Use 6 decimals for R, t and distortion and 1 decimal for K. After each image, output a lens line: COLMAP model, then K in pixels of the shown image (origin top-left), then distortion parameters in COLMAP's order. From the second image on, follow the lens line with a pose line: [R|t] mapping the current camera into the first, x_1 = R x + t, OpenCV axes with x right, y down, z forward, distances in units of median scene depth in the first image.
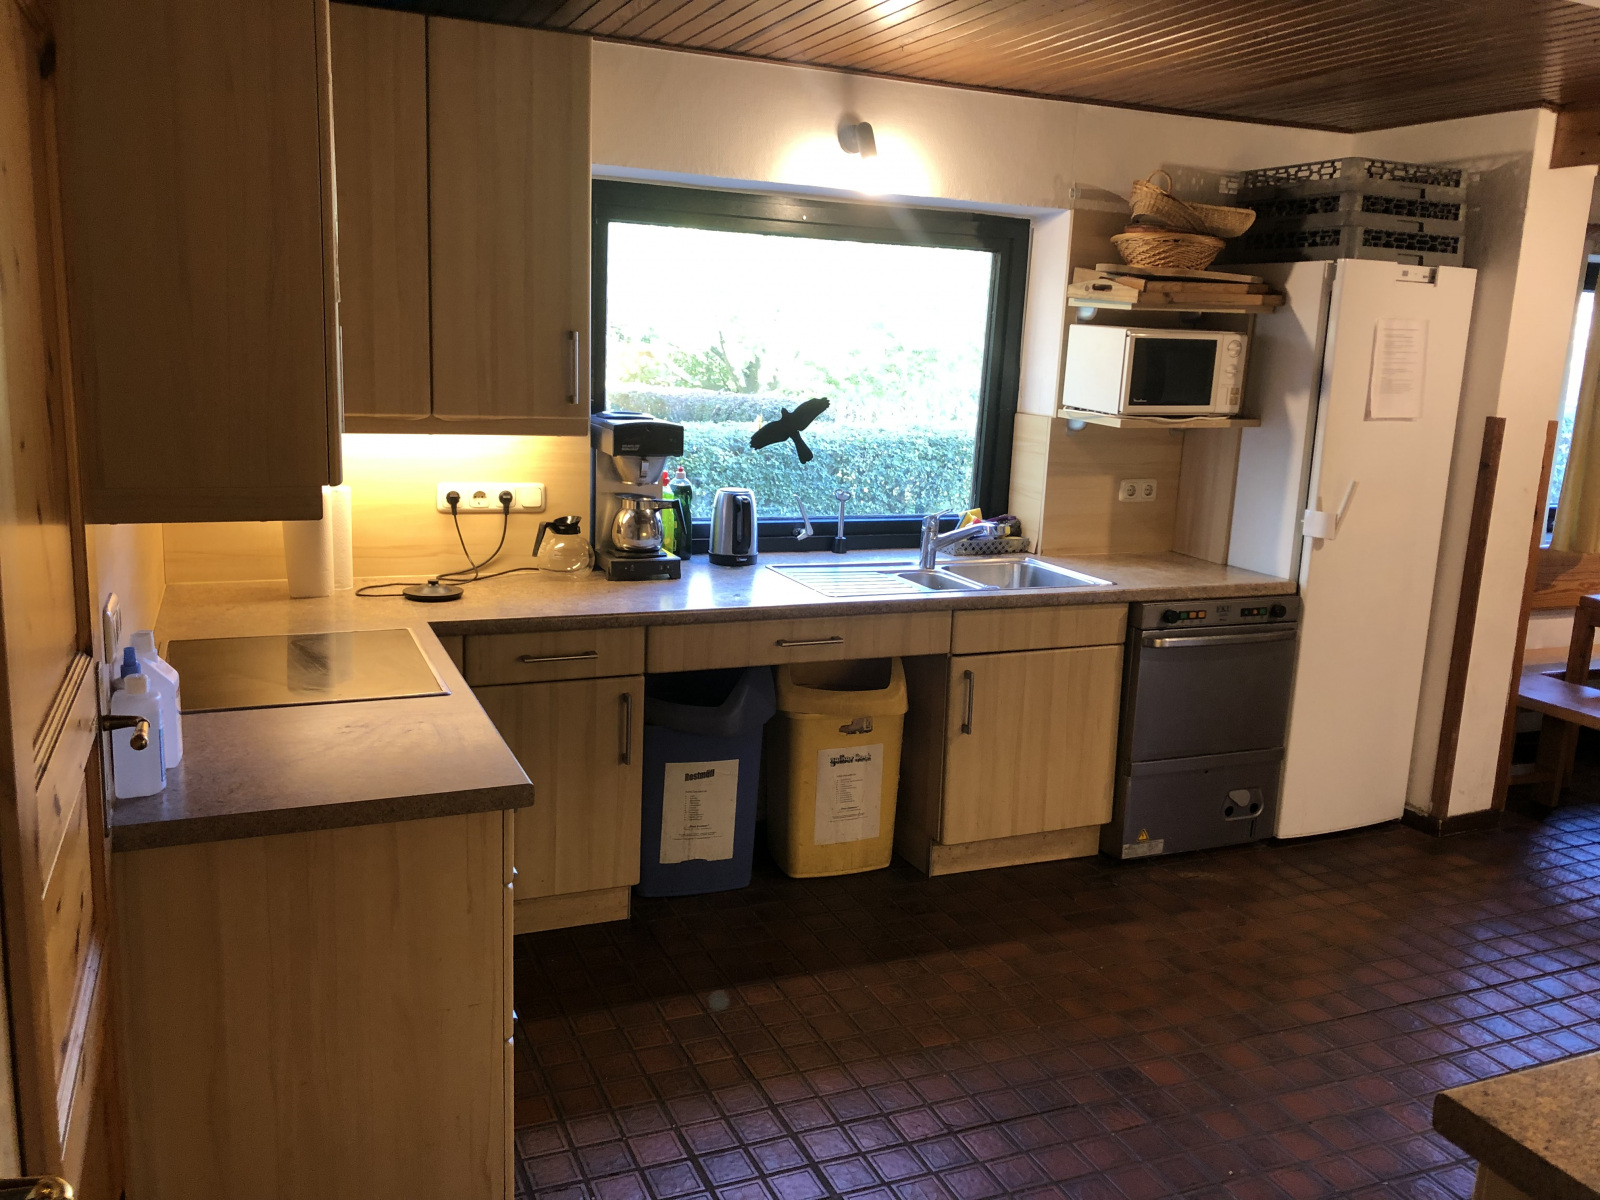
lens RADIAL K [[1319.7, 0, 796.7], [0, 1319.7, 598.0], [0, 0, 1]] dist [0.070995, -0.085705]
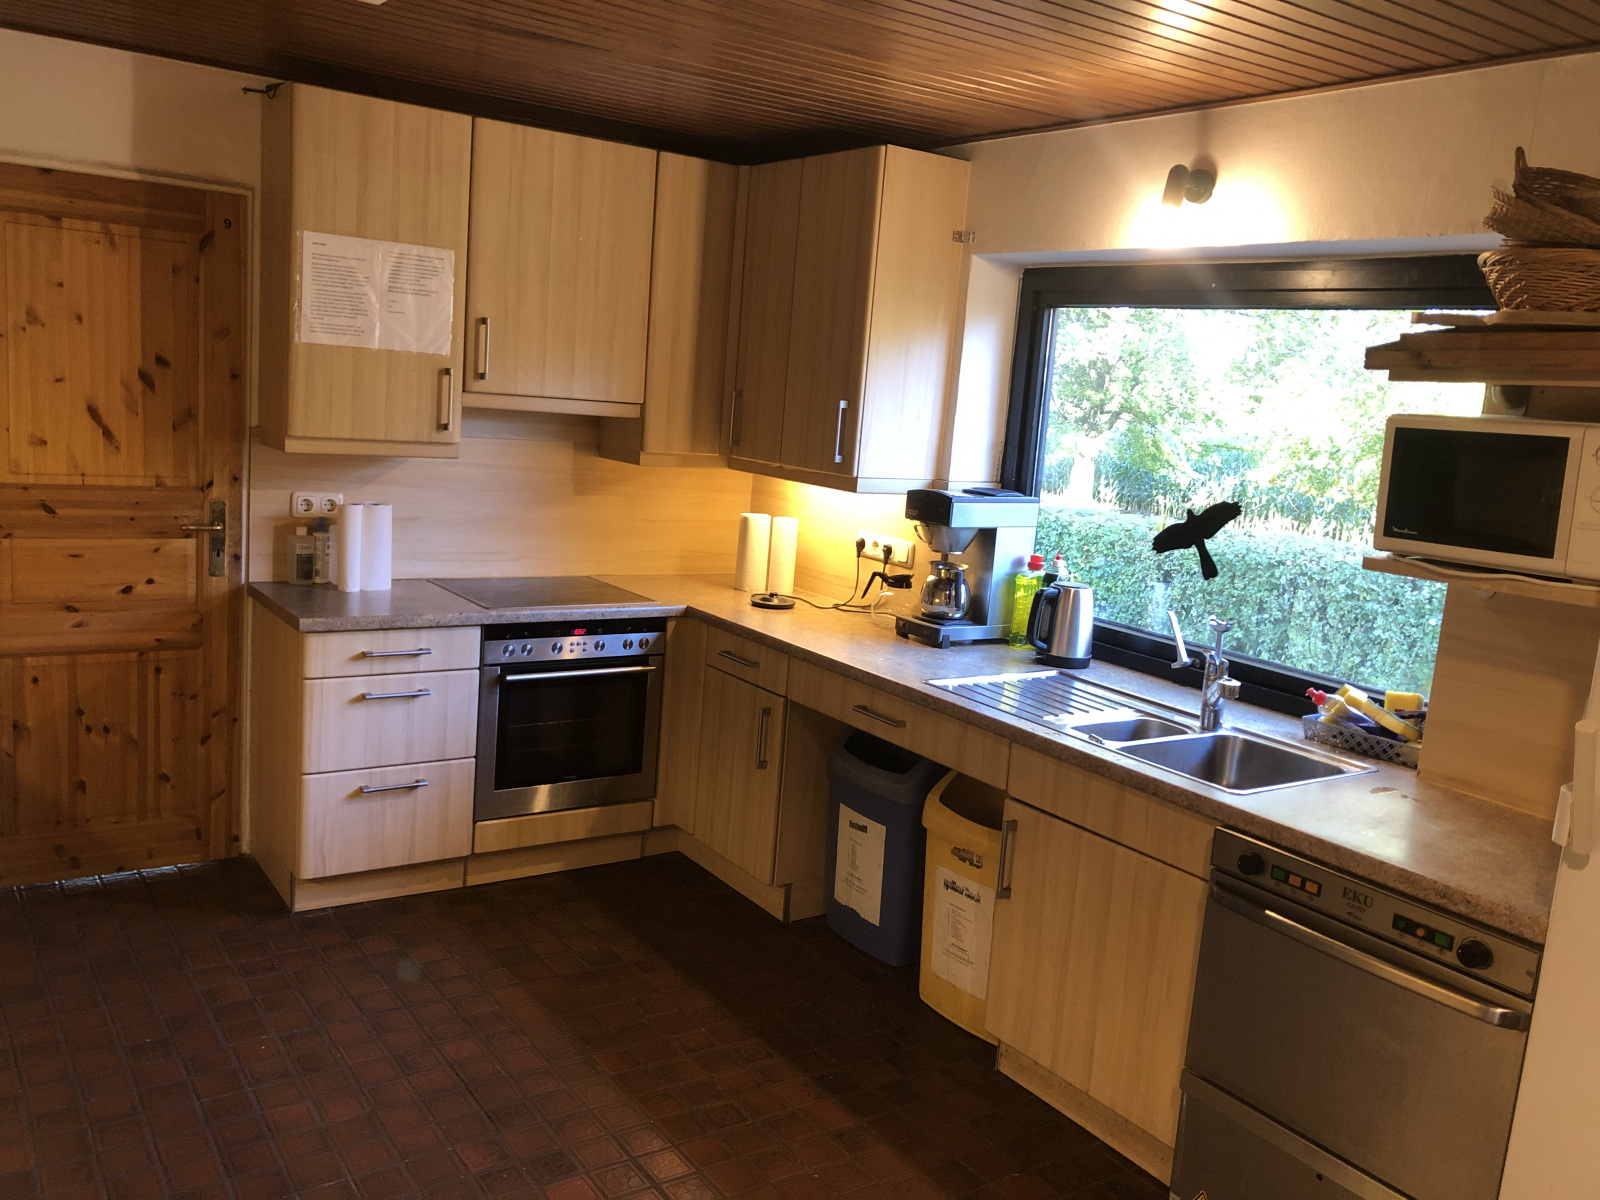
lens RADIAL K [[1319.7, 0, 791.8], [0, 1319.7, 600.5], [0, 0, 1]] dist [0.070995, -0.085705]
pose [[0.187038, 0.136164, -0.972870, 0.834324], [-0.255867, 0.962917, 0.085579, -0.103162], [0.948446, 0.232919, 0.214942, 0.641994]]
